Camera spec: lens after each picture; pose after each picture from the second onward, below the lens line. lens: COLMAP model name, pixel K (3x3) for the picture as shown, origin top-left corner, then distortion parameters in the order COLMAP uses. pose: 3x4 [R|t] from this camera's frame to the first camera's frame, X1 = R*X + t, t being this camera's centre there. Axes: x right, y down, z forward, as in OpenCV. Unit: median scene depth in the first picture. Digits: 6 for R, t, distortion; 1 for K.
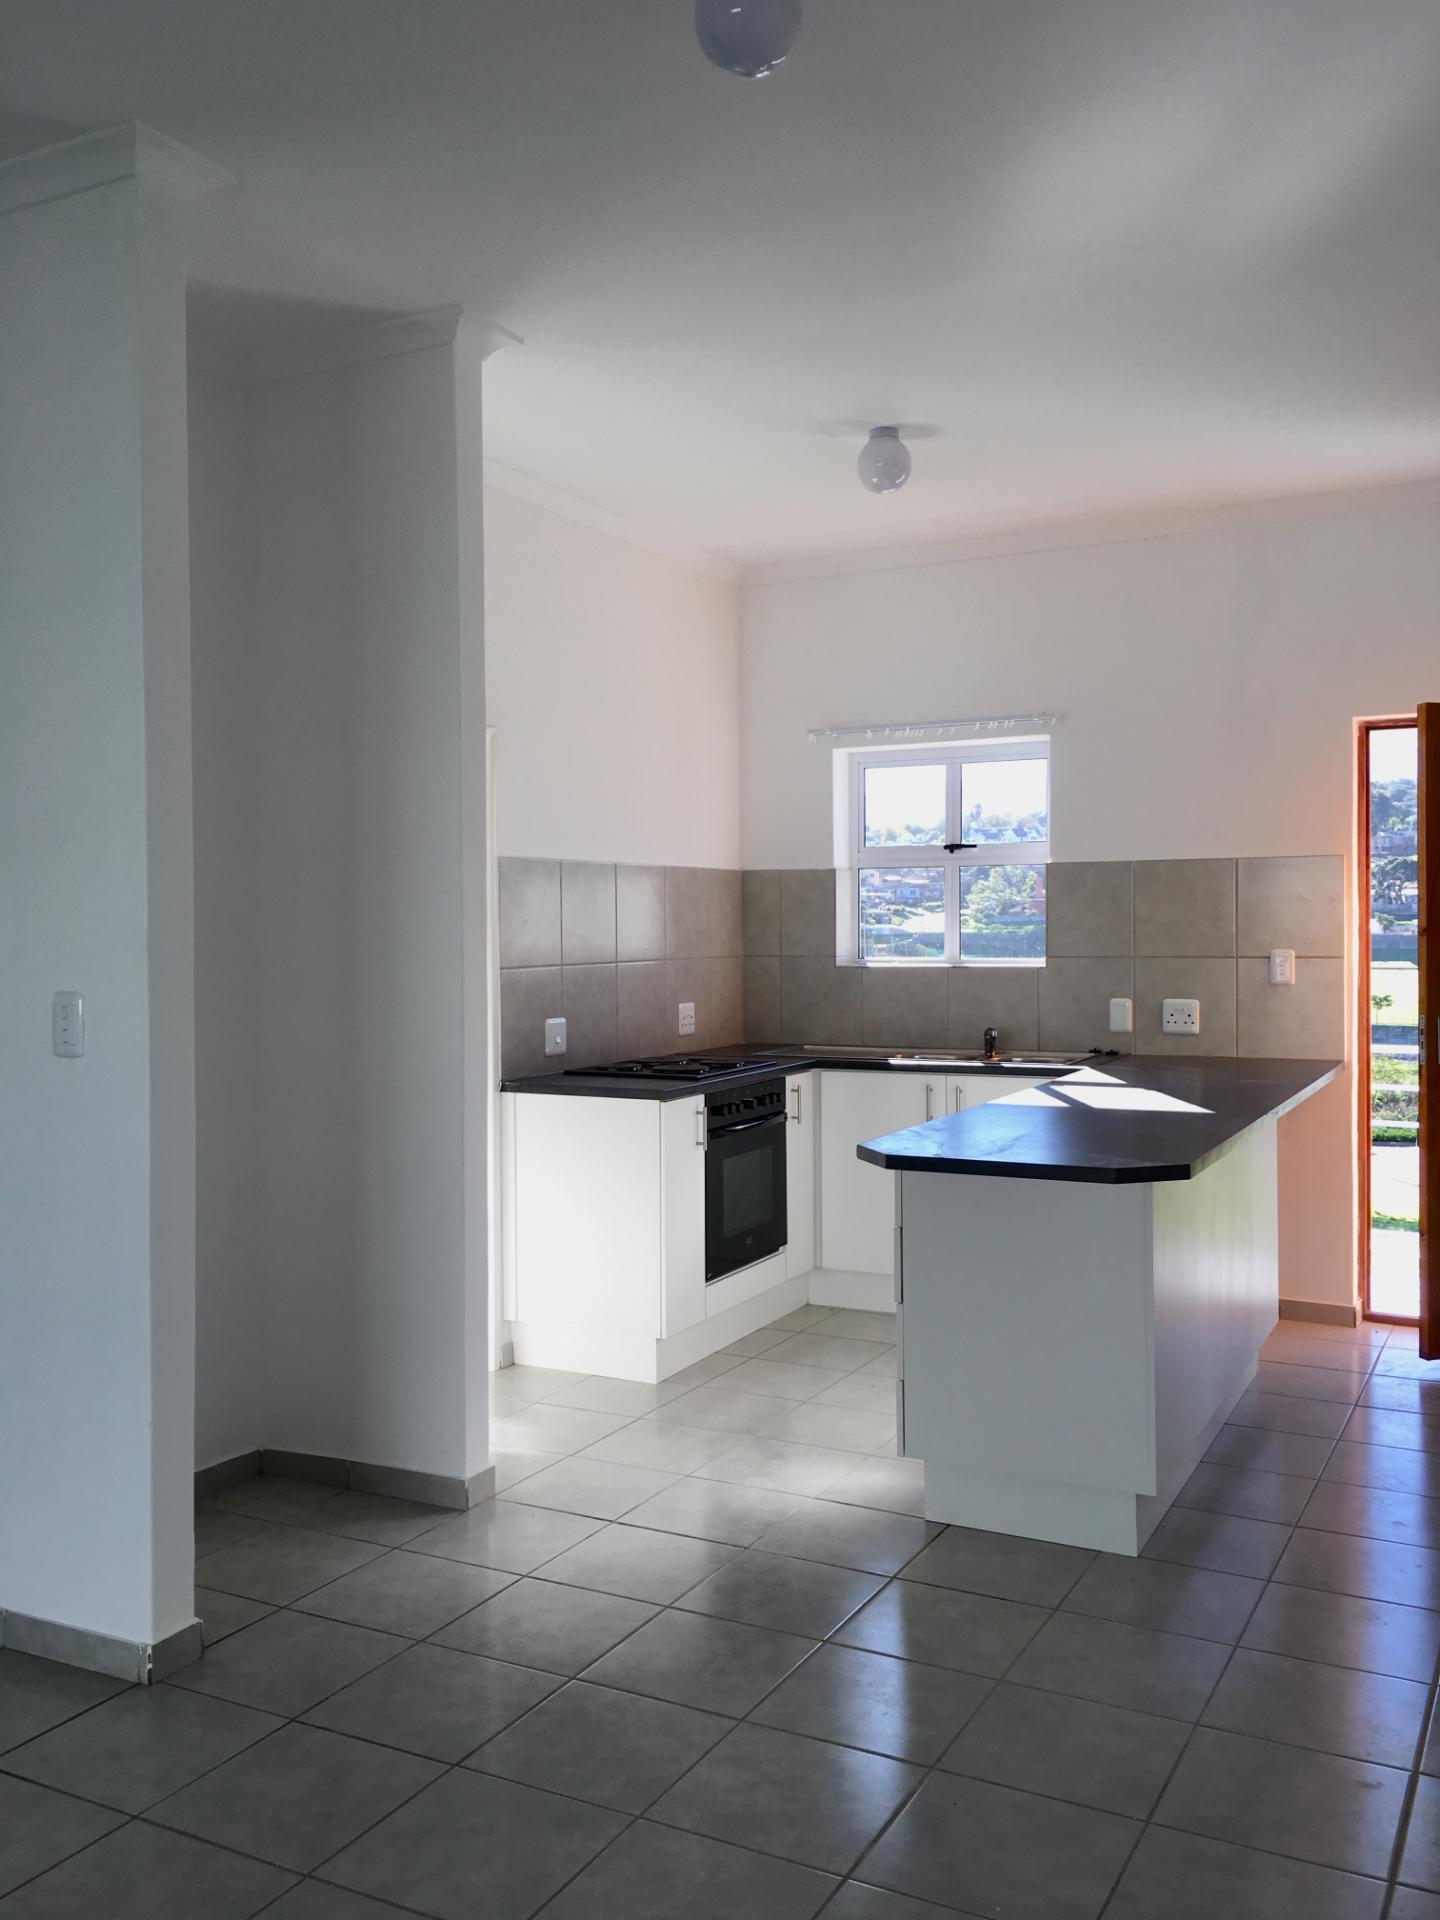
lens RADIAL K [[1629.9, 0, 720.4], [0, 1629.9, 961.6], [0, 0, 1]] dist [0.092473, -0.102045]
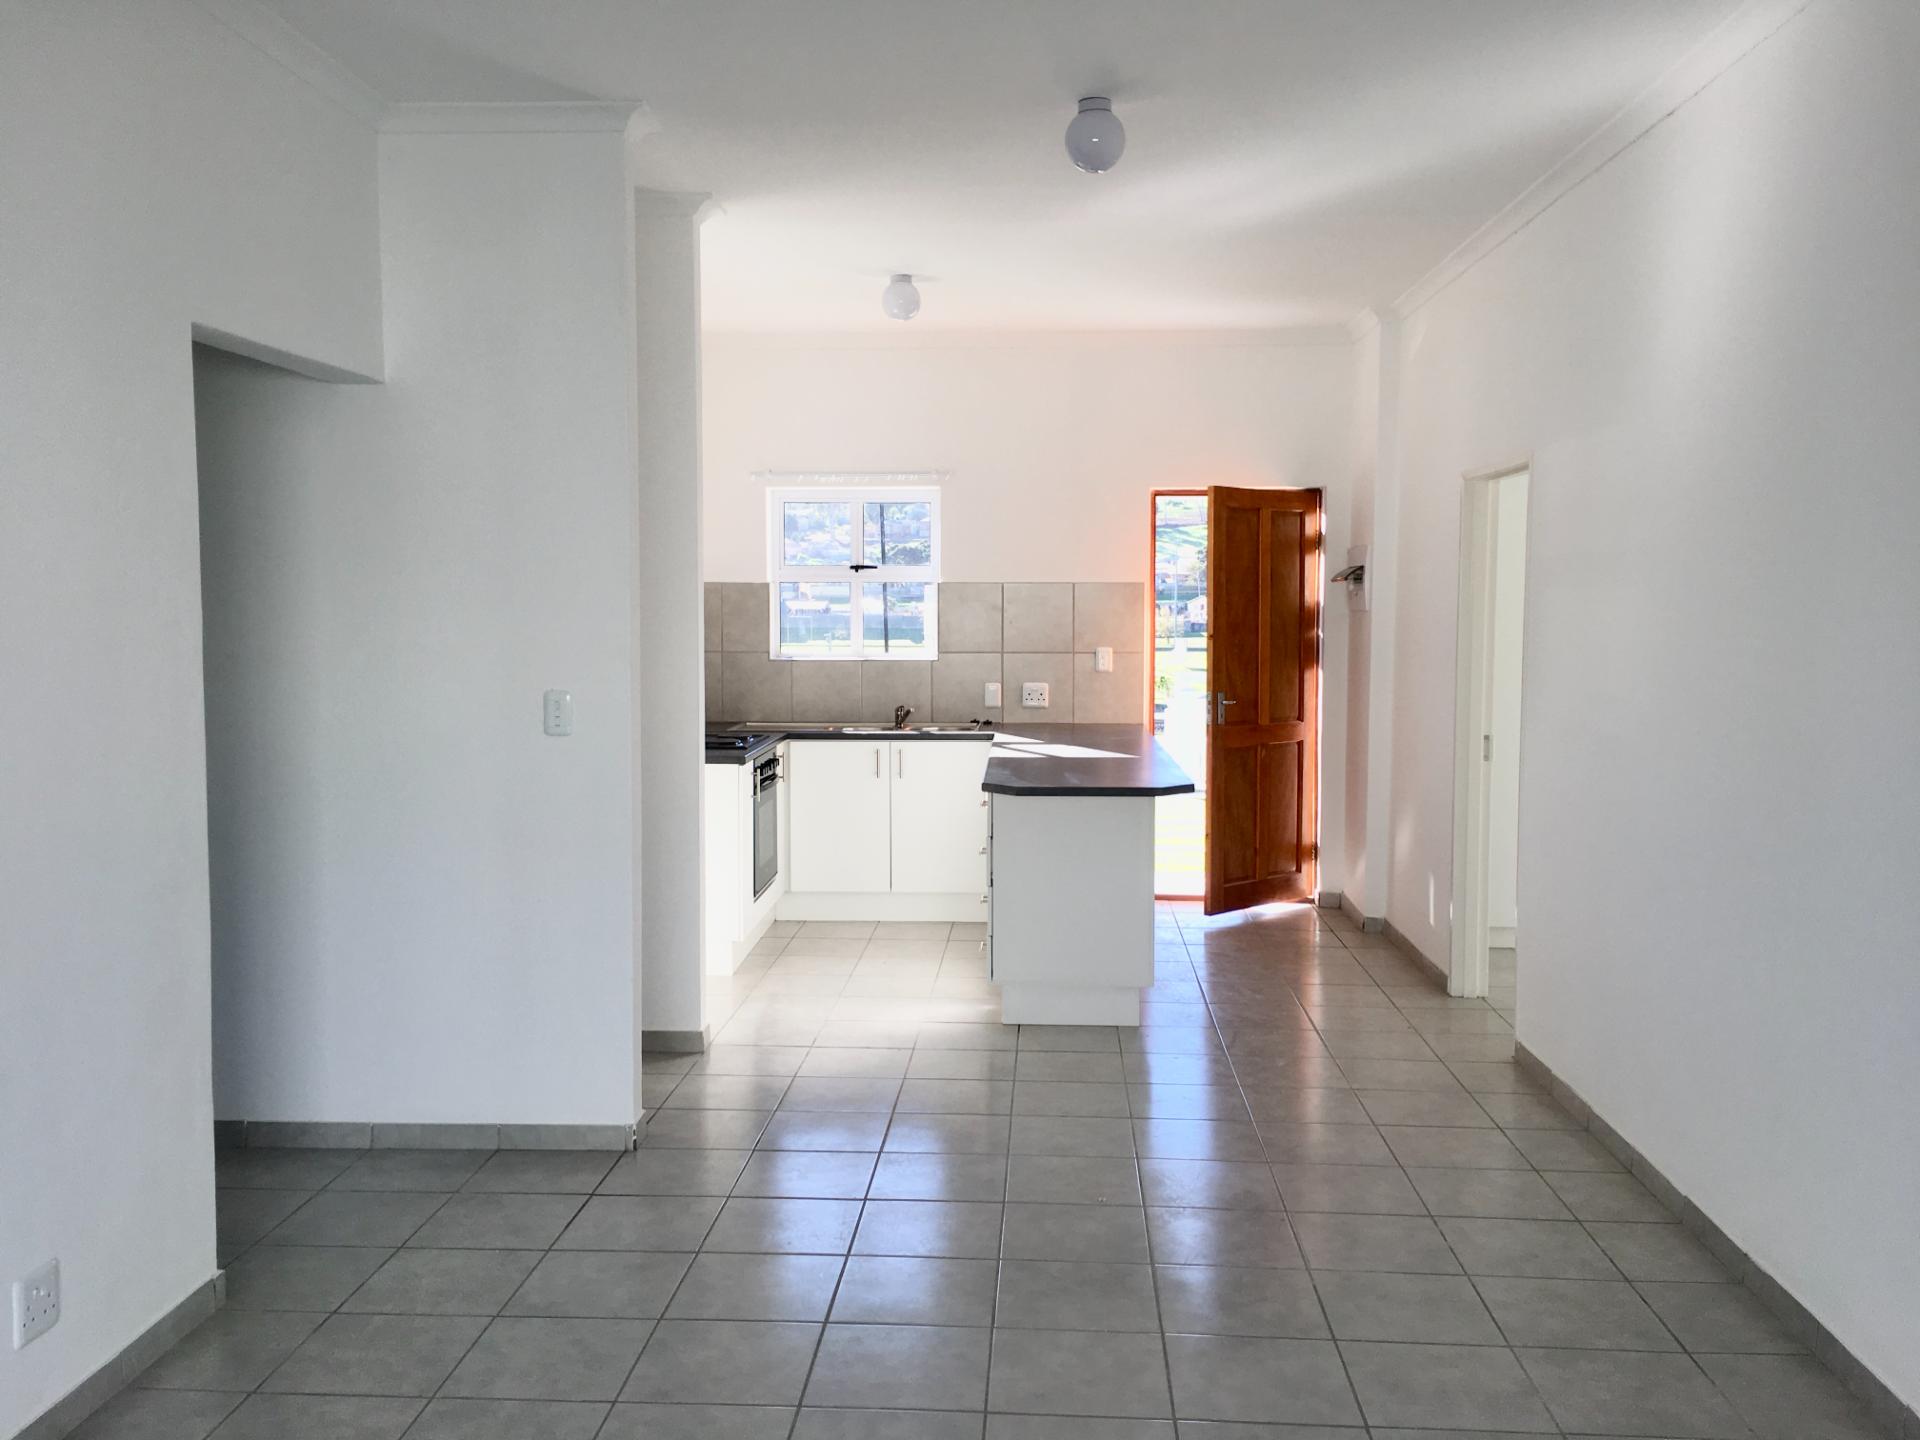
lens RADIAL K [[1629.9, 0, 962.1], [0, 1629.9, 717.2], [0, 0, 1]] dist [0.092473, -0.102045]
pose [[0.908867, -0.020549, 0.416579, -0.358834], [0.000901, 0.998880, 0.047307, -0.013611], [-0.417085, -0.042620, 0.907868, -0.240071]]
